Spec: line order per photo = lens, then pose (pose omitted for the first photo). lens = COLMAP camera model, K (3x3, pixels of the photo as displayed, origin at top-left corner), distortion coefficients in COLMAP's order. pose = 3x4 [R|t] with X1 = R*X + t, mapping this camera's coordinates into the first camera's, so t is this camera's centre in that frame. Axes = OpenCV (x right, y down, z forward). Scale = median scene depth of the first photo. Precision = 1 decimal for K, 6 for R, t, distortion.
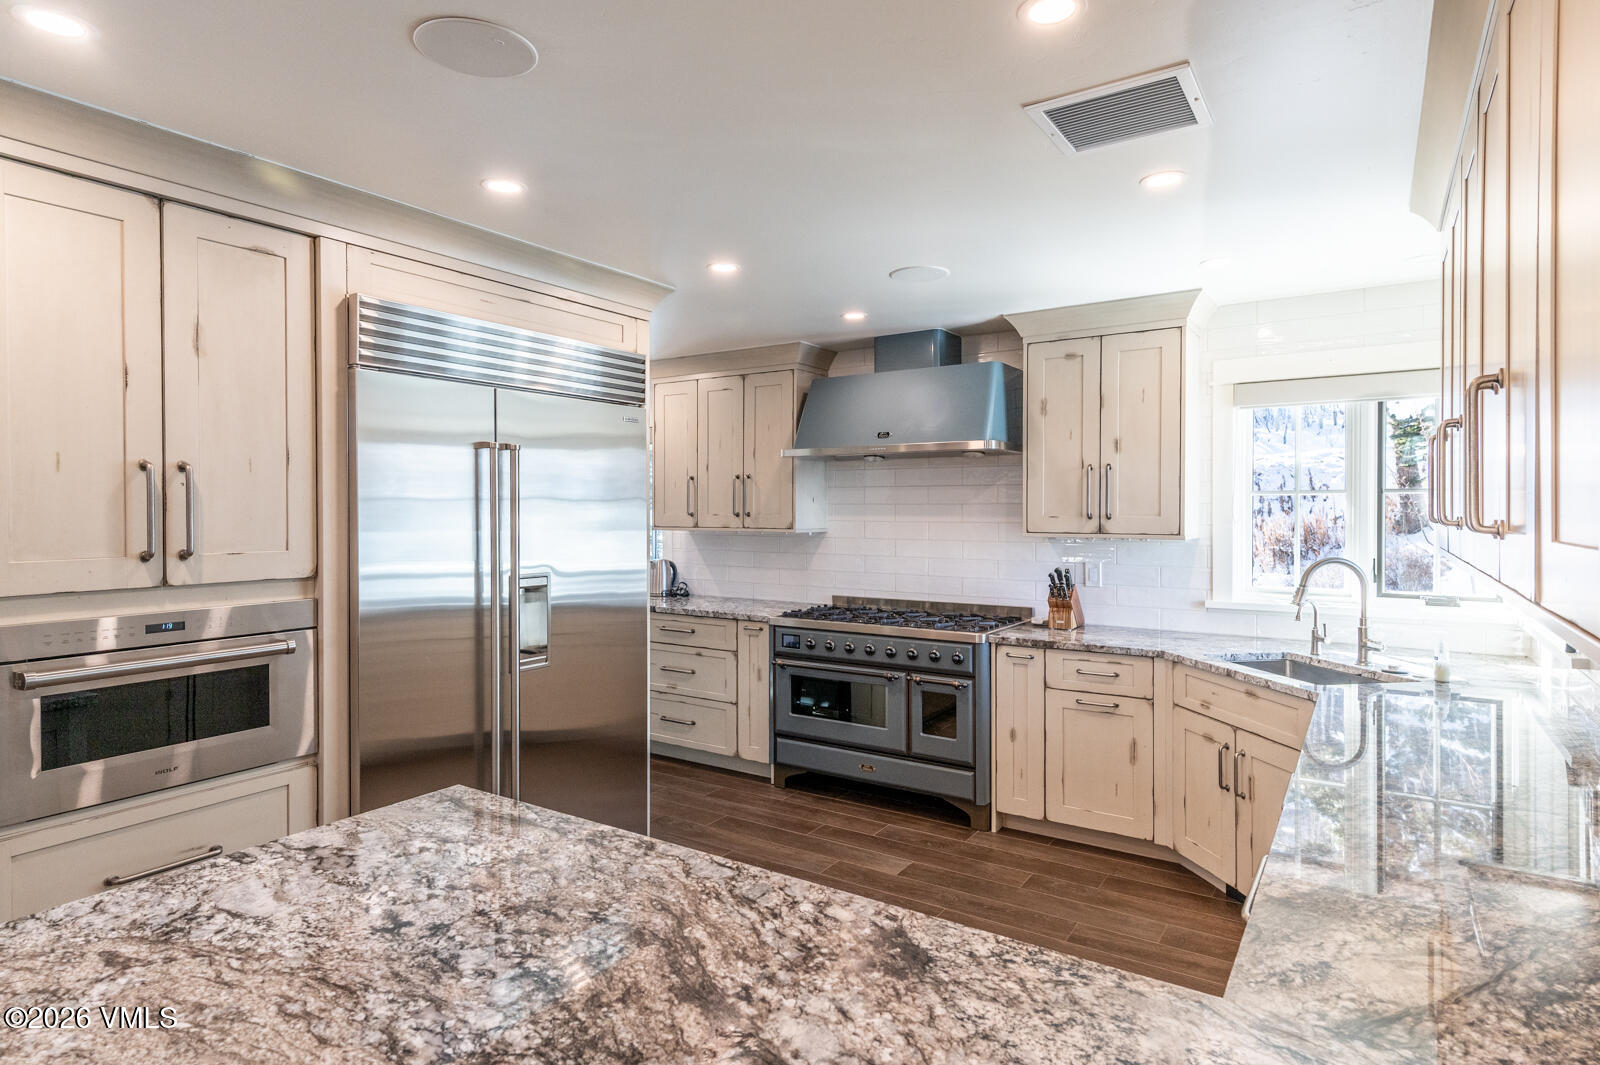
lens RADIAL K [[869.4, 0, 797.4], [0, 869.4, 520.1], [0, 0, 1]] dist [0.026360, 0.000469]
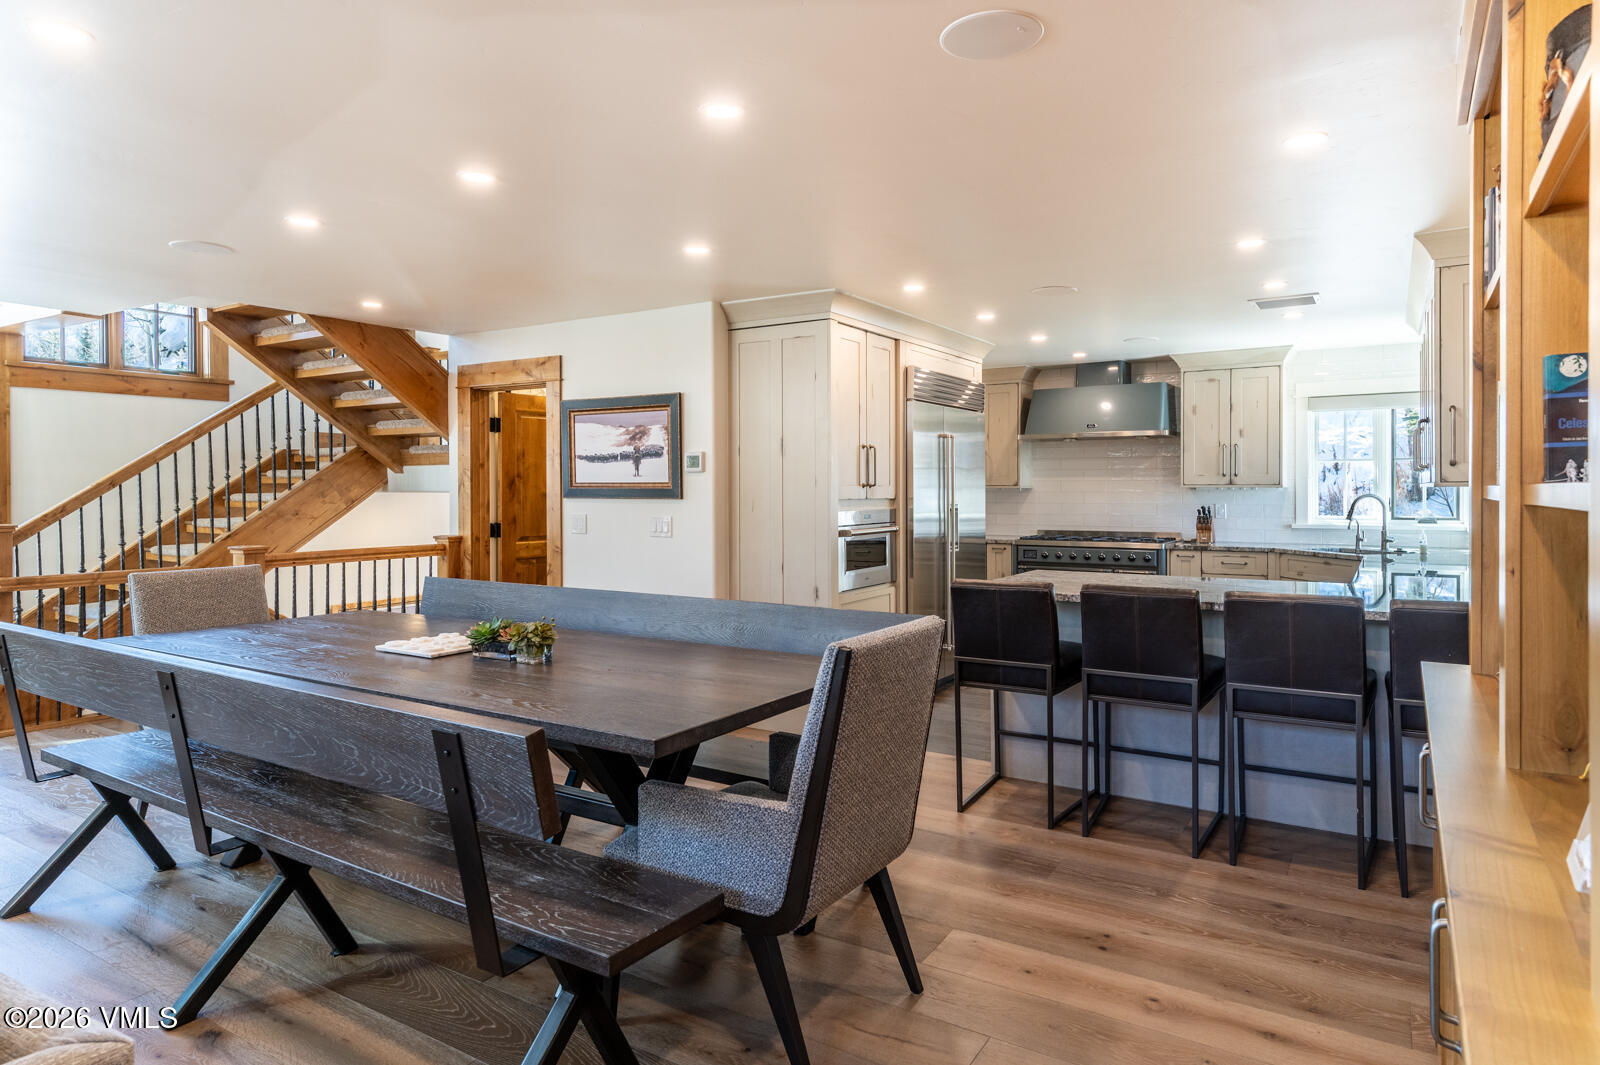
lens RADIAL K [[928.5, 0, 822.8], [0, 928.5, 493.3], [0, 0, 1]] dist [0.056231, -0.000052]
pose [[0.999143, -0.000855, 0.041376, -0.524404], [0.001137, 0.999976, -0.006790, 0.043308], [-0.041369, 0.006831, 0.999121, -0.798779]]
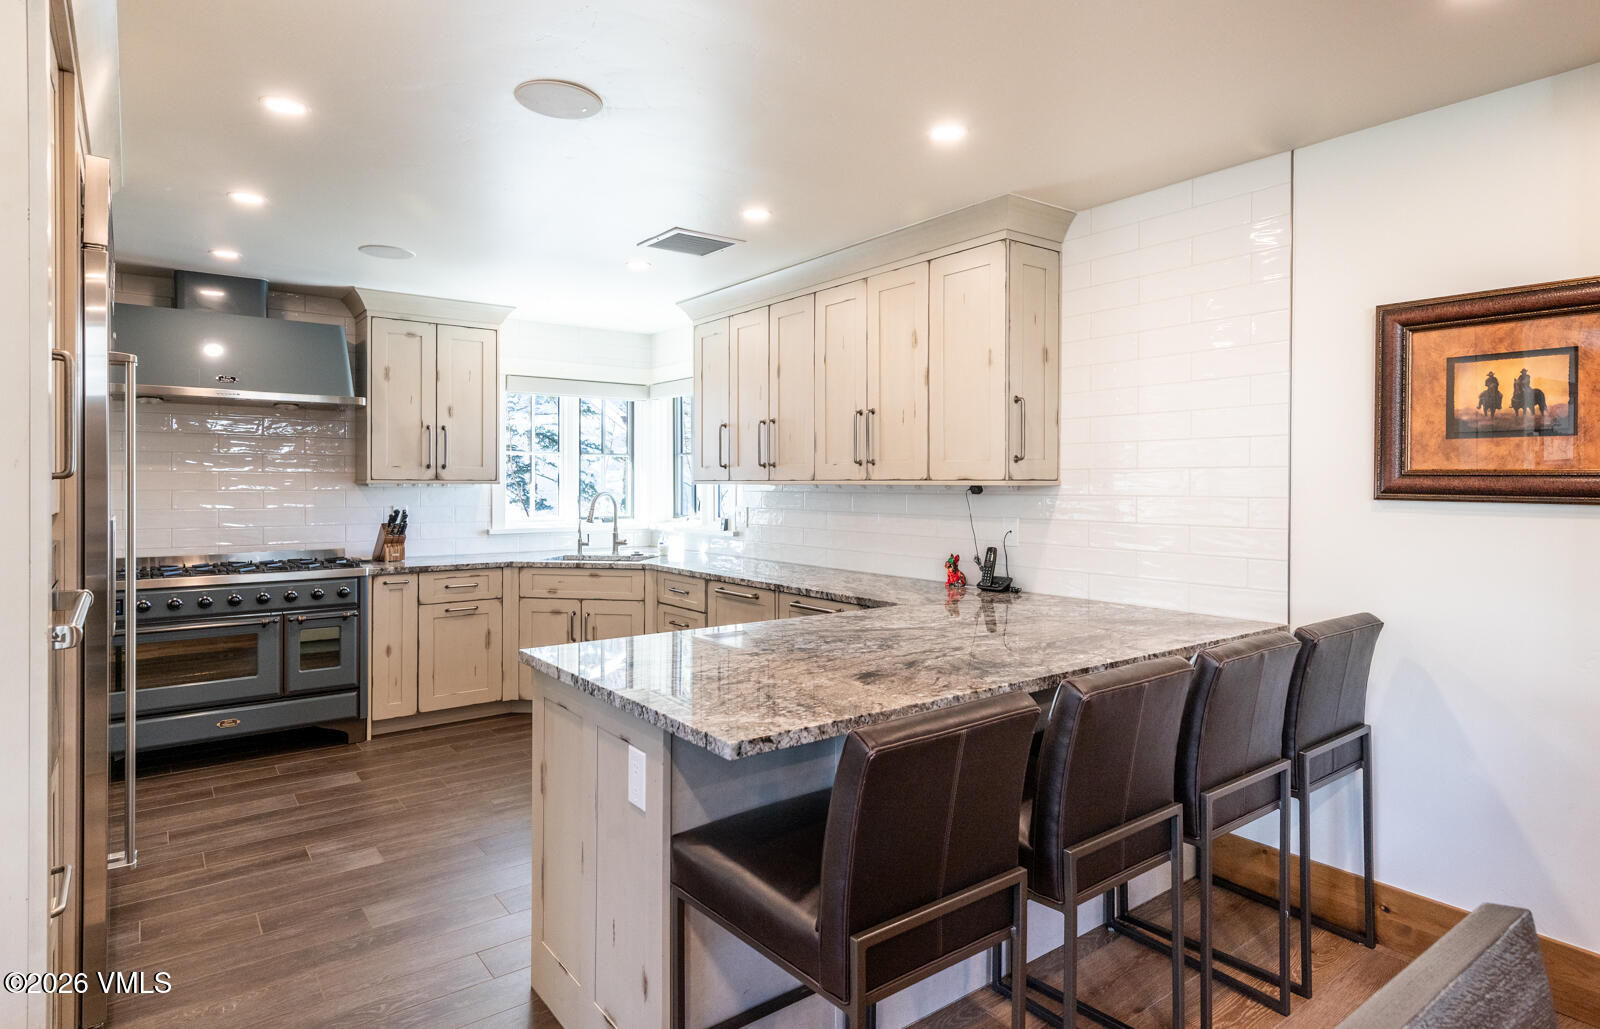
lens RADIAL K [[879.7, 0, 801.0], [0, 879.7, 487.1], [0, 0, 1]] dist [0.001497, 0.000030]
pose [[0.323181, -0.000685, 0.946337, -0.686438], [0.006826, 0.999975, -0.001607, 0.031135], [-0.946313, 0.006979, 0.323178, 0.087745]]
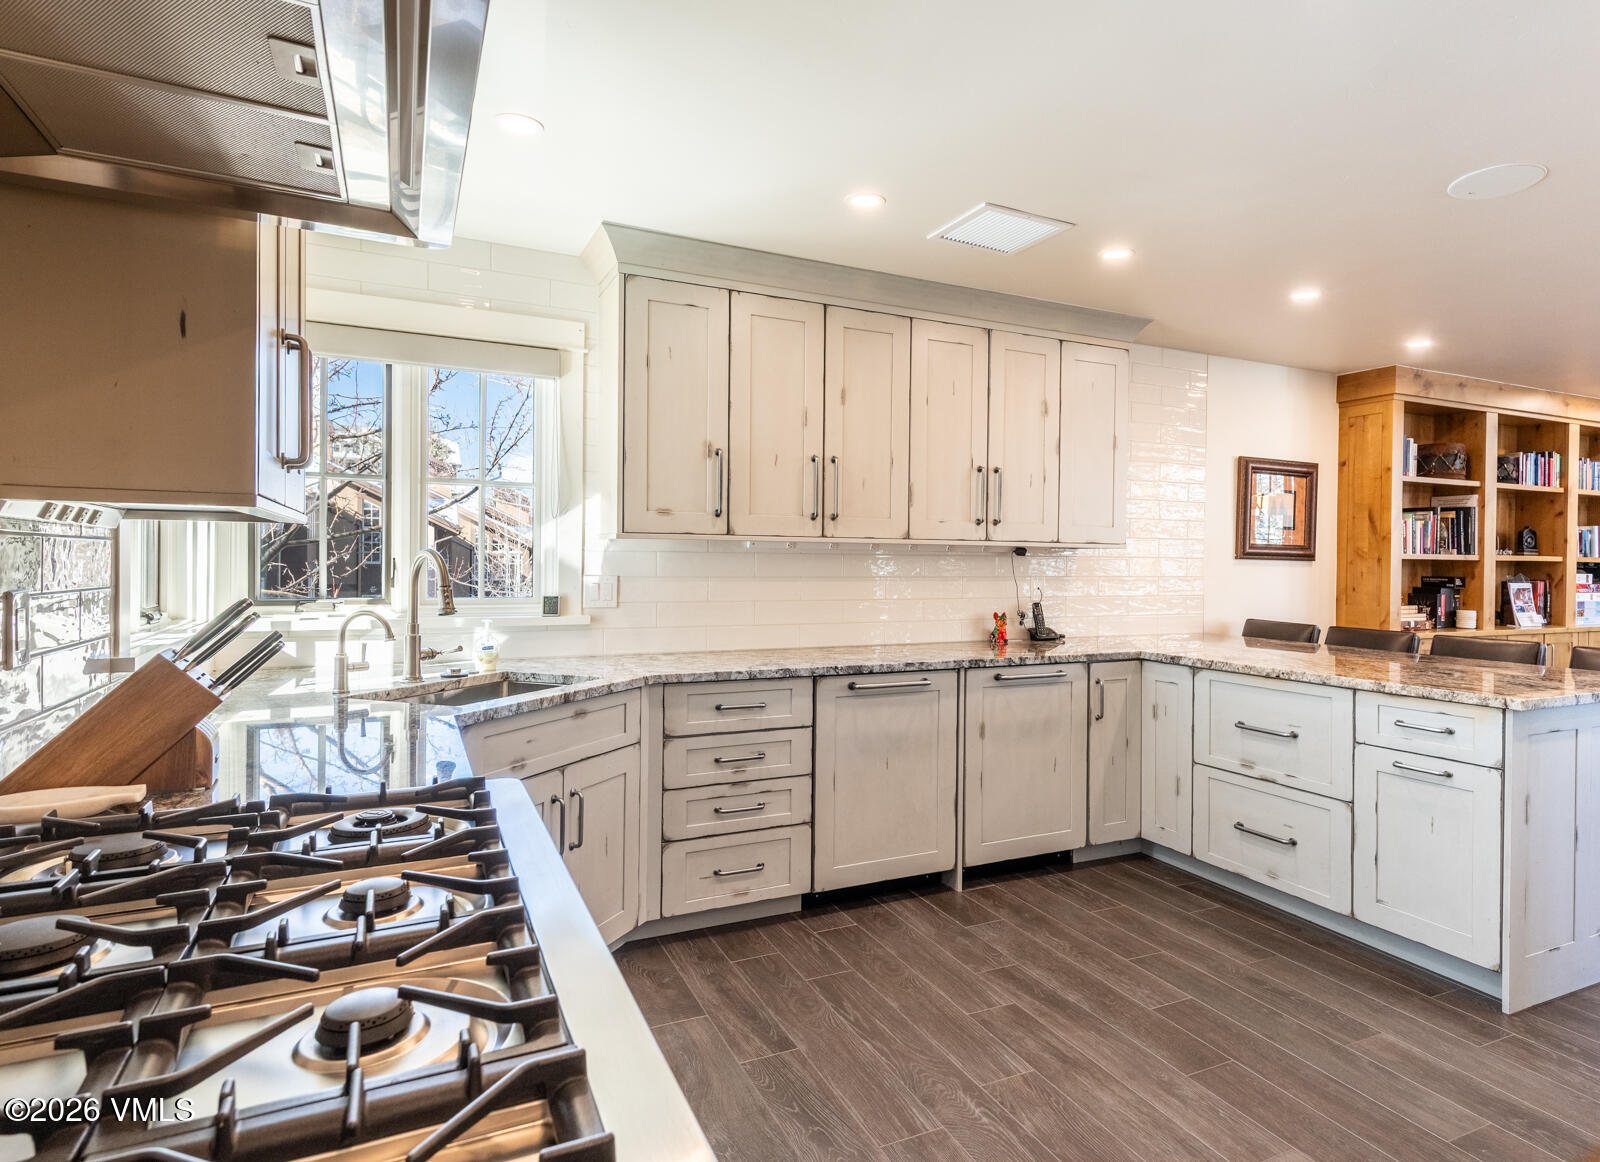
lens RADIAL K [[957.1, 0, 800.4], [0, 957.1, 564.7], [0, 0, 1]] dist [-0.000738, 0.000140]
pose [[-0.871993, -0.008625, 0.489442, -0.080399], [-0.002843, 0.999917, 0.012554, 0.035724], [-0.489510, 0.009555, -0.871945, 1.285396]]
